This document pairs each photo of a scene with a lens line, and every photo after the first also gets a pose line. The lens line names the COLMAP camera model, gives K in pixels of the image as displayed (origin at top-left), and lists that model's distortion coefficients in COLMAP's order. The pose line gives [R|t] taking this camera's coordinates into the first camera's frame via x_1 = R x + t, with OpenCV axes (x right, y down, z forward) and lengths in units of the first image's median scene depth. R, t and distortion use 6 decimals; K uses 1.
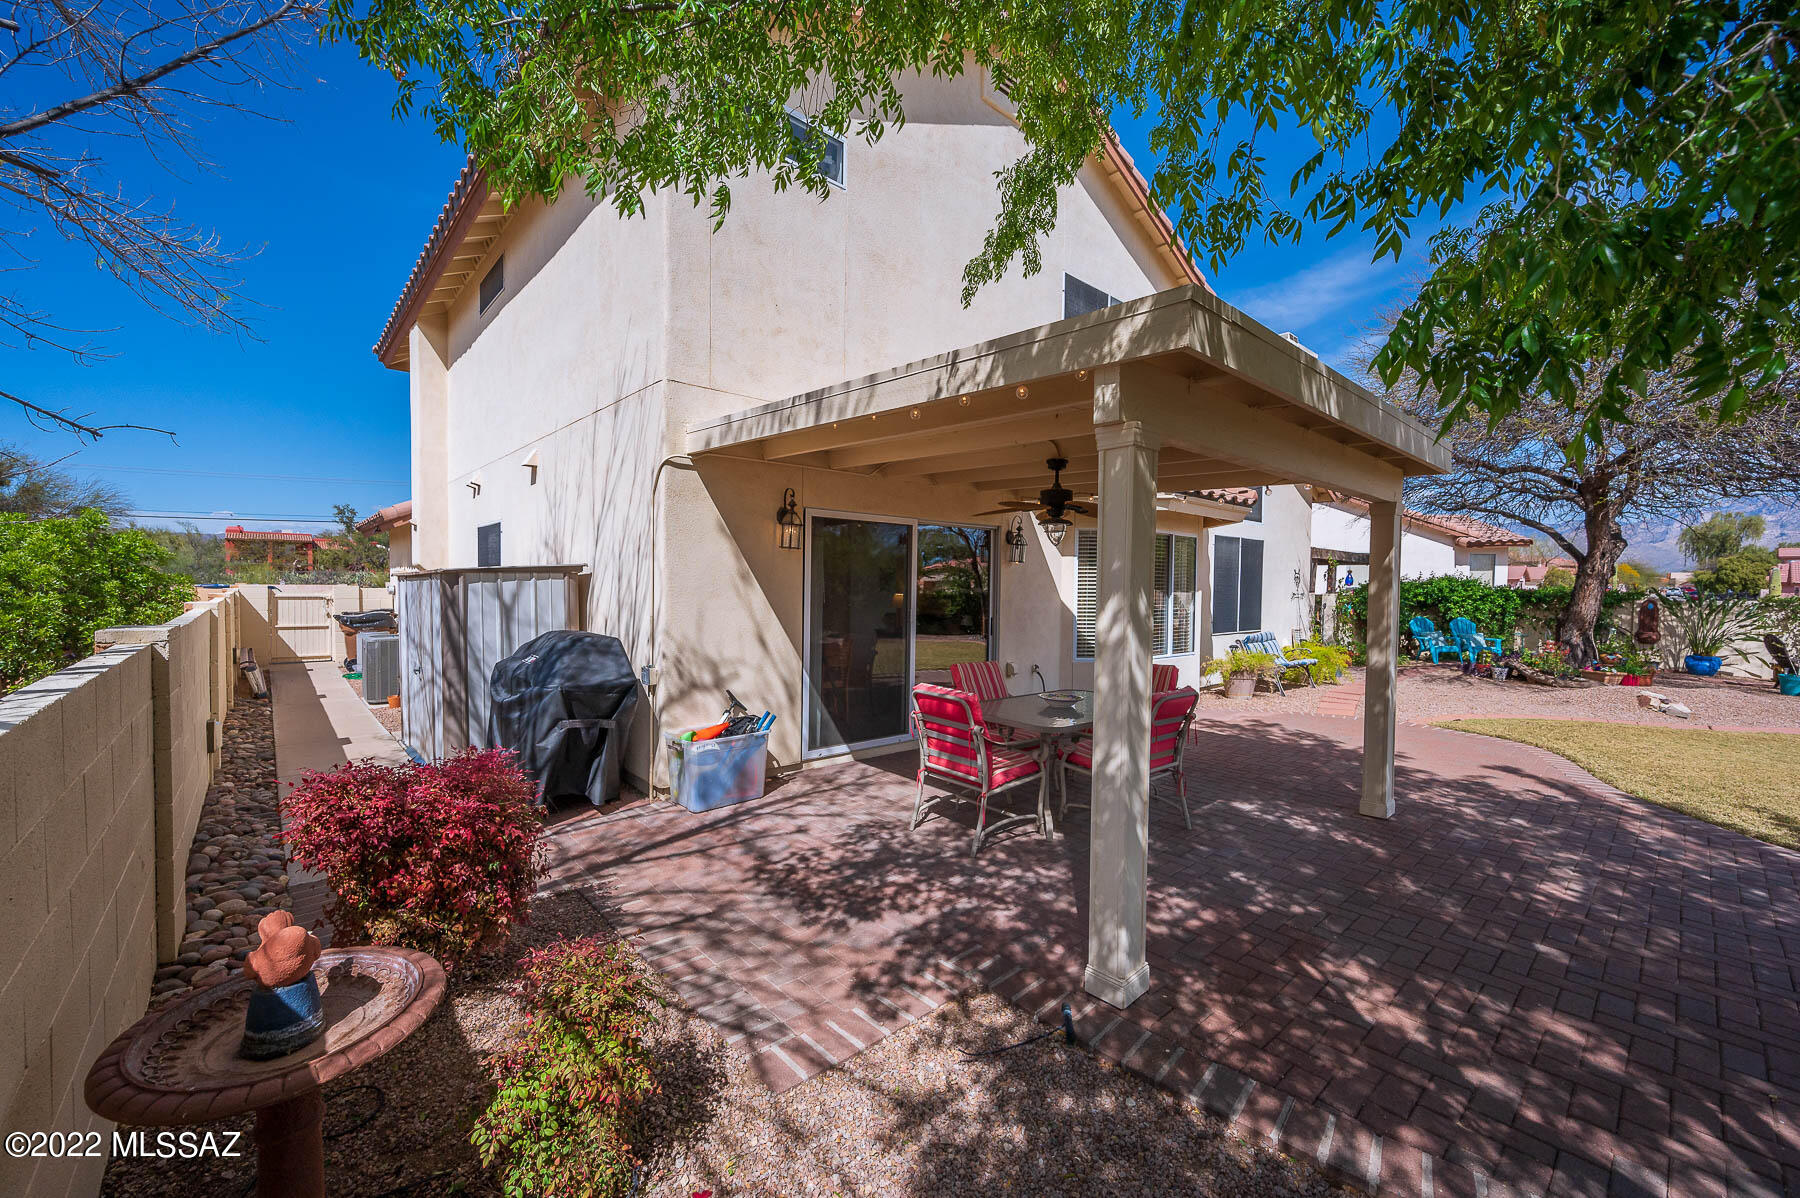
lens RADIAL K [[699.1, 0, 895.3], [0, 699.1, 601.7], [0, 0, 1]] dist [-0.007779, 0.001599]
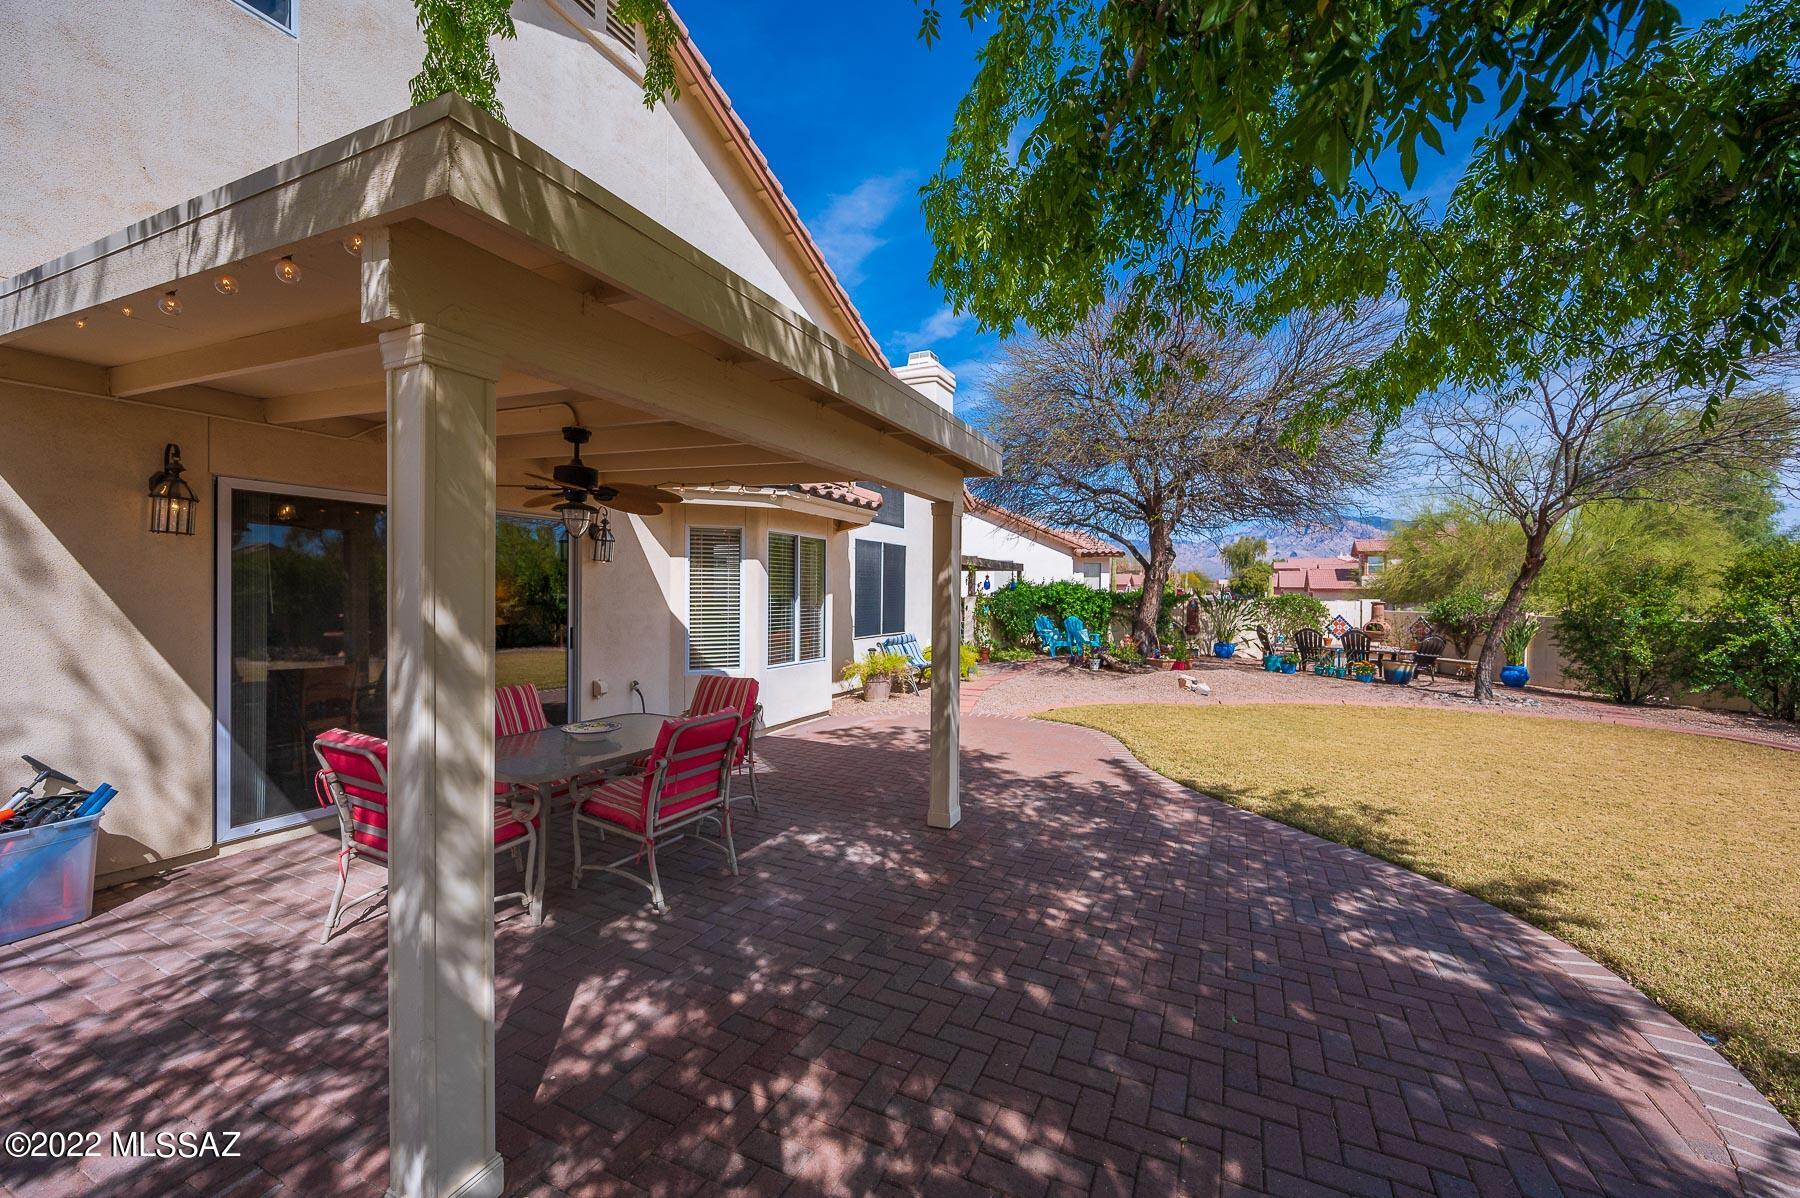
lens RADIAL K [[699.1, 0, 887.9], [0, 699.1, 594.6], [0, 0, 1]] dist [-0.007779, 0.001599]
pose [[0.921151, -0.003291, 0.389193, 0.147746], [0.009501, 0.999856, -0.014034, -0.001051], [-0.389091, 0.016625, 0.921049, 0.080594]]
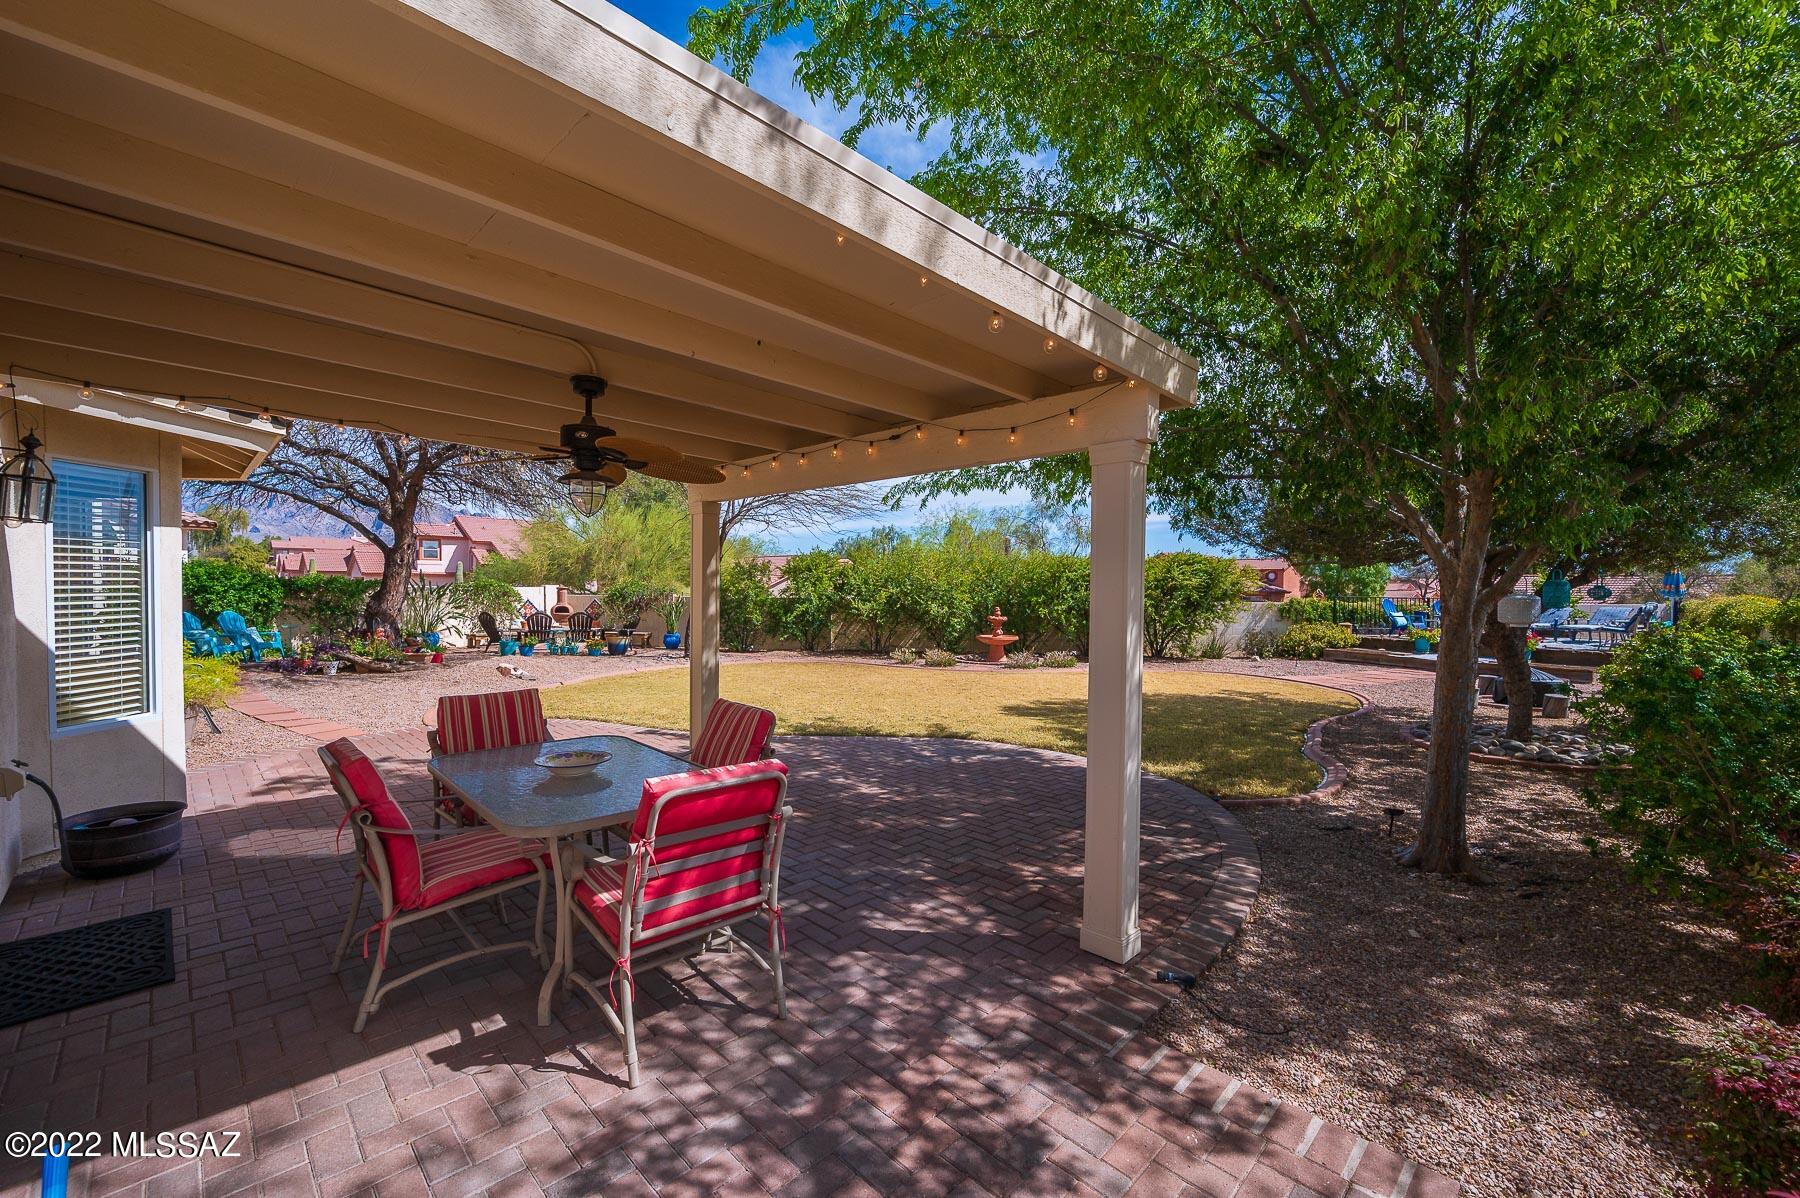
lens RADIAL K [[723.1, 0, 907.4], [0, 723.1, 594.9], [0, 0, 1]] dist [-0.001553, 0.000018]
pose [[-0.058757, -0.023697, 0.997991, -0.245775], [0.012882, 0.999617, 0.024494, -0.014246], [-0.998189, 0.014296, -0.058429, 0.440588]]
